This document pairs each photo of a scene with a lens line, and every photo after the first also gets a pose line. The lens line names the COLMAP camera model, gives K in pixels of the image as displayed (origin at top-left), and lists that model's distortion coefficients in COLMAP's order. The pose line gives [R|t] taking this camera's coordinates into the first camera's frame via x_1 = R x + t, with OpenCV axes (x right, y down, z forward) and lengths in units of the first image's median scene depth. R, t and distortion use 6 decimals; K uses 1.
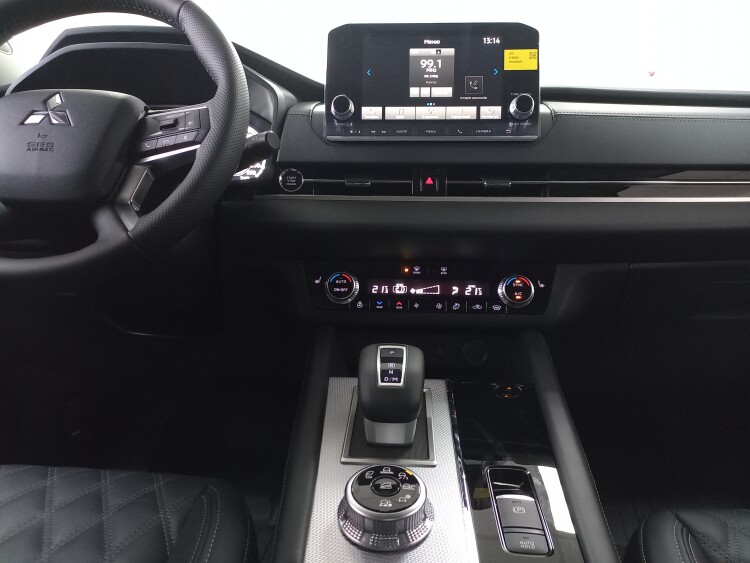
lens RADIAL K [[538.4, 0, 375.6], [0, 538.4, 286.9], [0, 0, 1]] dist [0.054776, -0.032294]
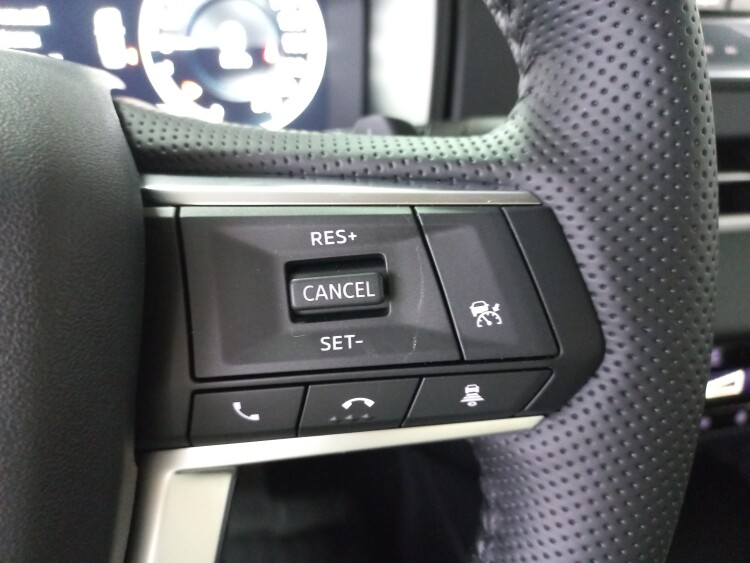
lens RADIAL K [[538.4, 0, 379.2], [0, 538.4, 280.5], [0, 0, 1]] dist [0.054776, -0.032294]
pose [[0.958432, -0.123041, 0.257427, -0.335361], [-0.005971, 0.893392, 0.449239, -0.314048], [-0.285258, -0.432102, 0.855521, 0.674118]]
